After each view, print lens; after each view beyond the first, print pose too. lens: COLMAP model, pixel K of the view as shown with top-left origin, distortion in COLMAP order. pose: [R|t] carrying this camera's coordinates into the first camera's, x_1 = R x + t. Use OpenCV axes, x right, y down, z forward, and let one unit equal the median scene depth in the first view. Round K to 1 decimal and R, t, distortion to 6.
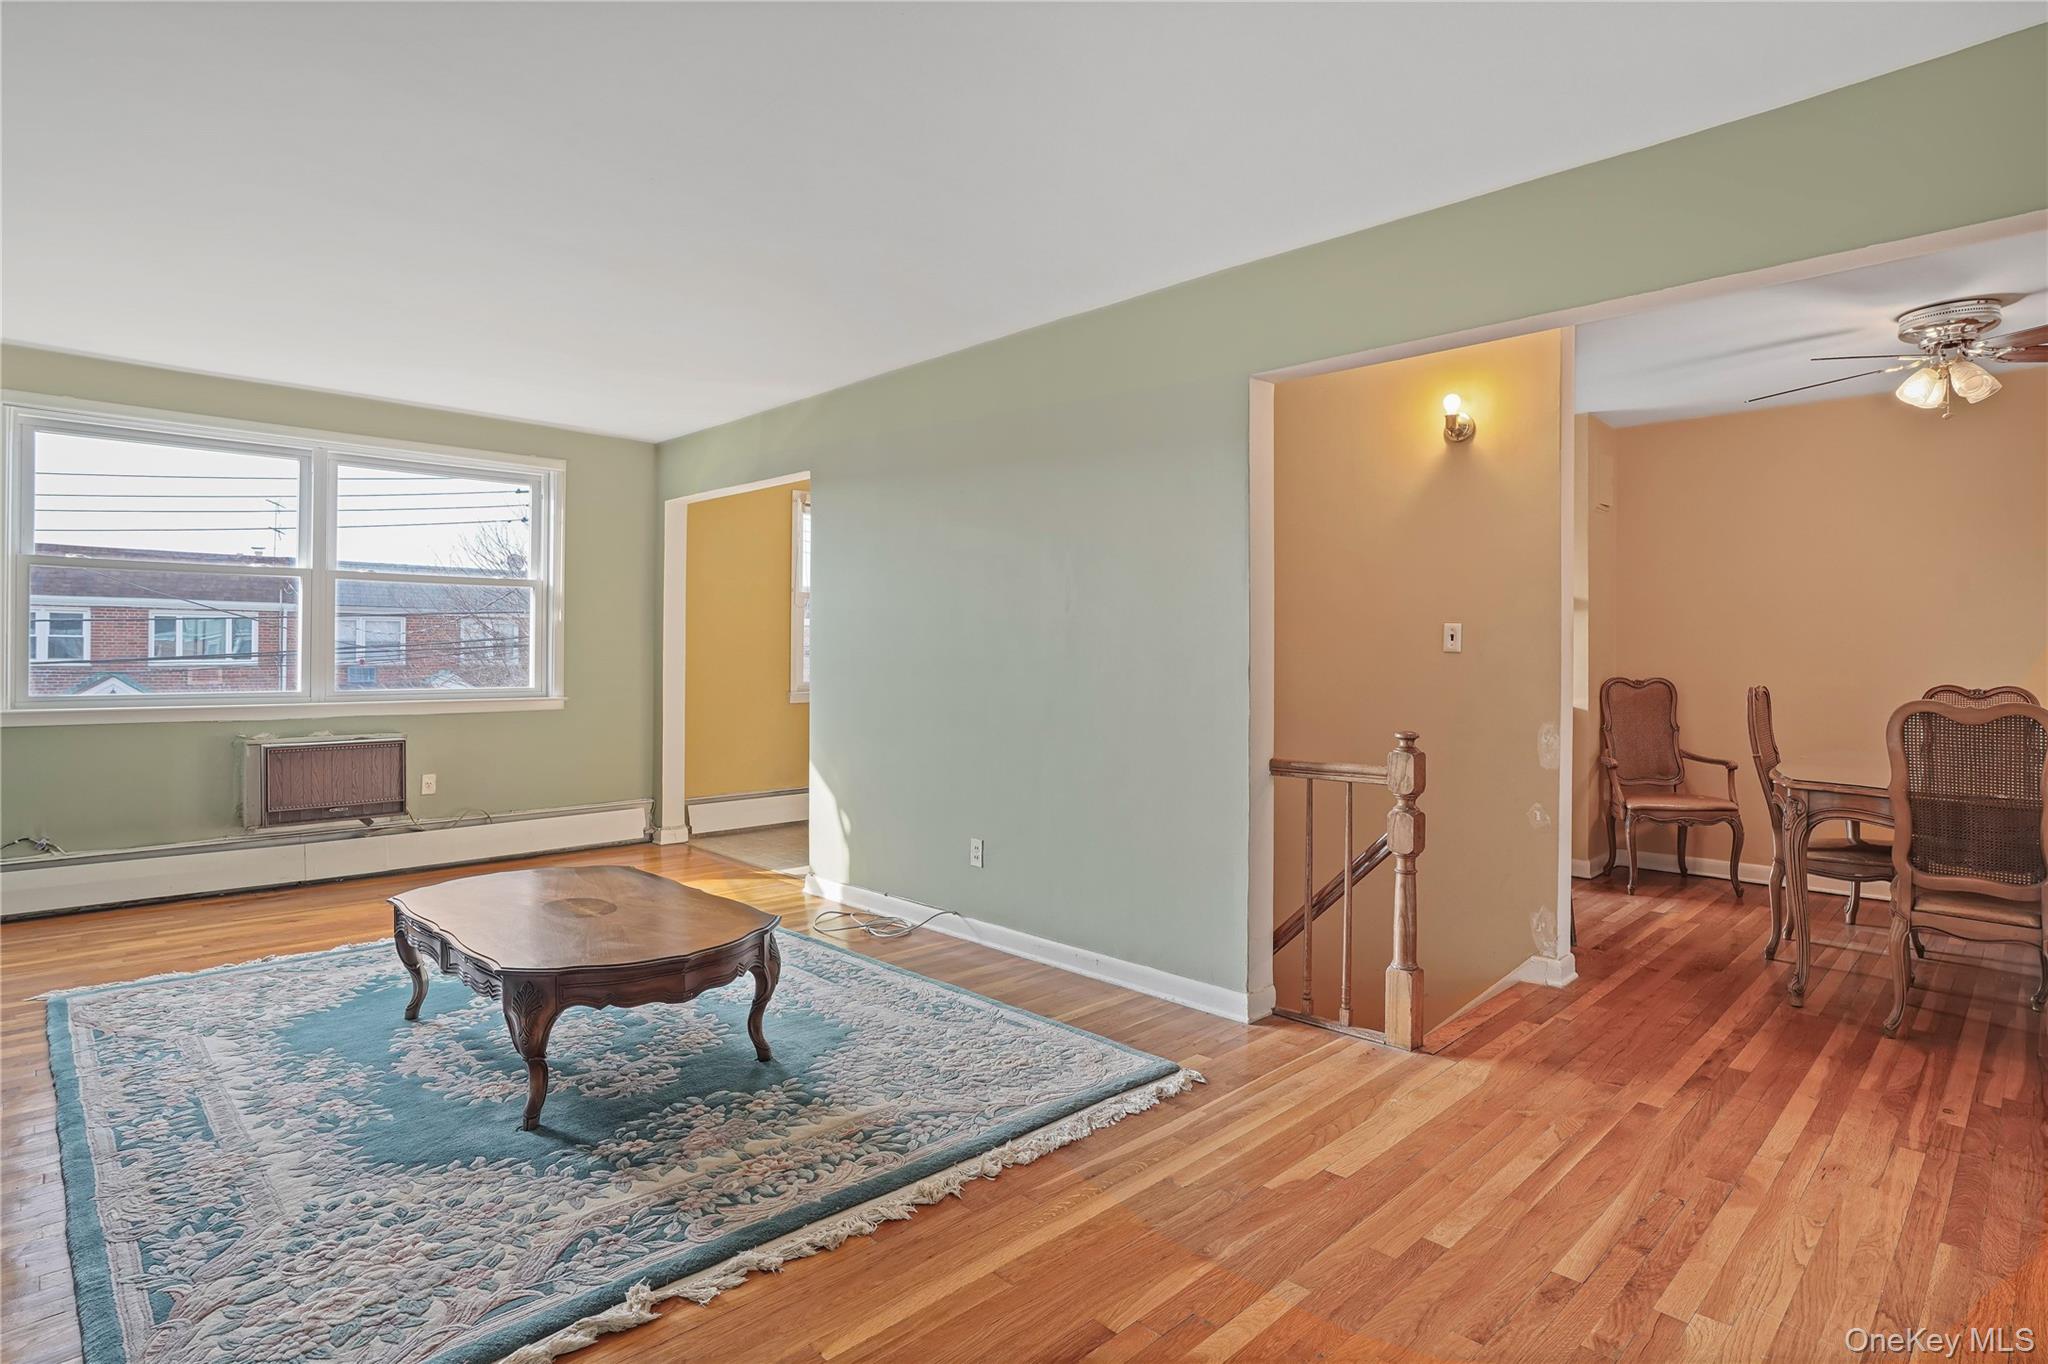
lens RADIAL K [[1004.4, 0, 1027.9], [0, 1004.4, 661.4], [0, 0, 1]] dist [-0.019215, 0.000822]
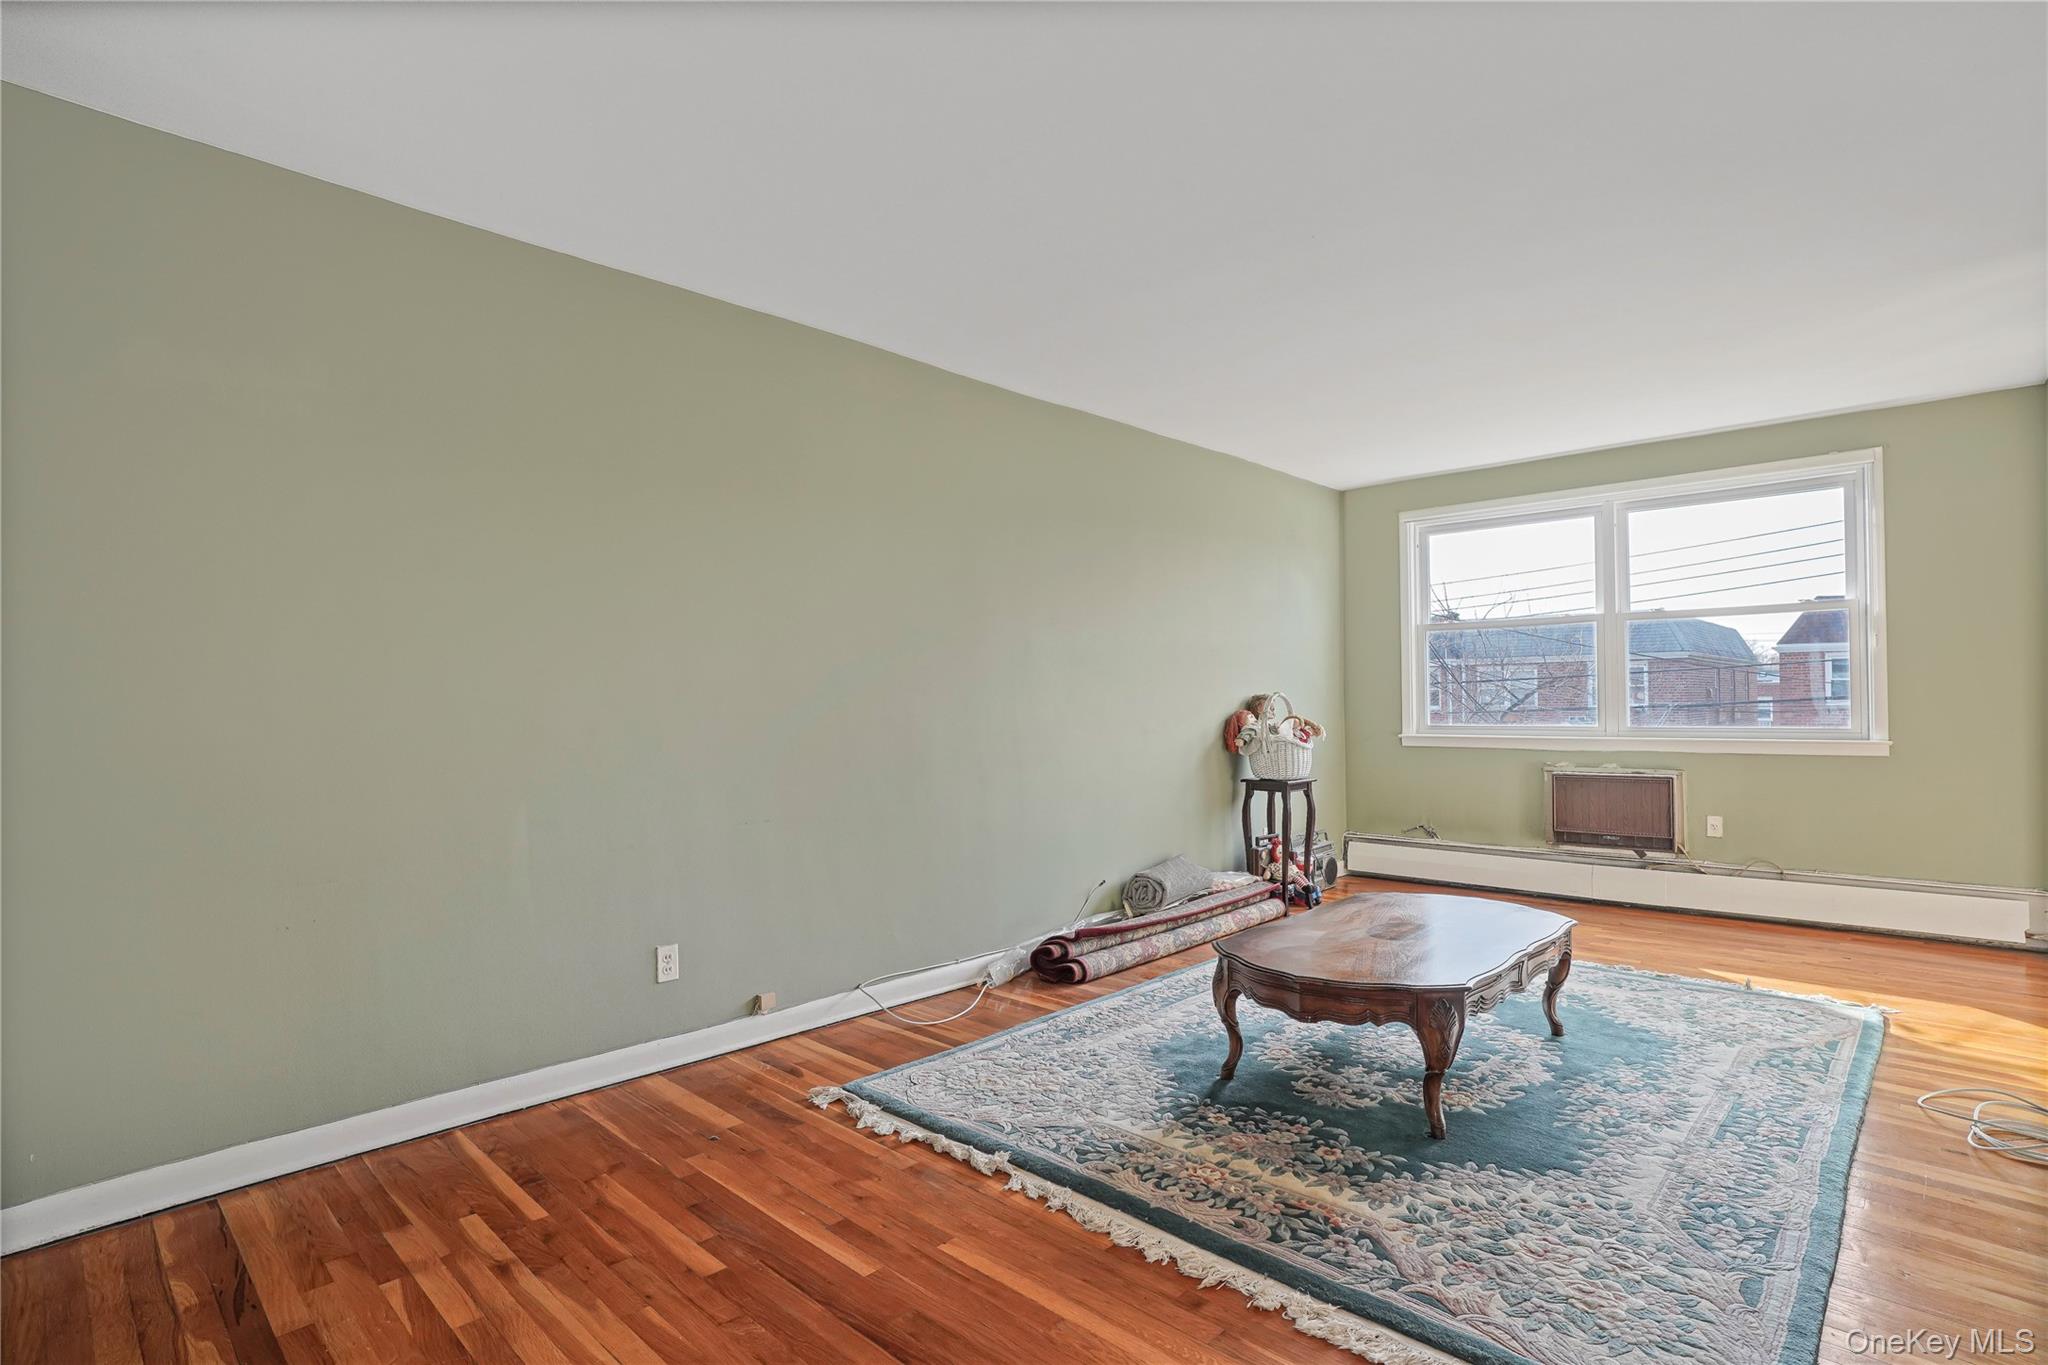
lens RADIAL K [[979.9, 0, 1028.7], [0, 979.9, 695.4], [0, 0, 1]] dist [-0.017562, -0.000274]
pose [[0.081595, -0.011468, -0.996600, 0.722769], [0.004643, 0.999927, -0.011126, 0.012526], [0.996655, -0.003720, 0.081643, 0.705493]]
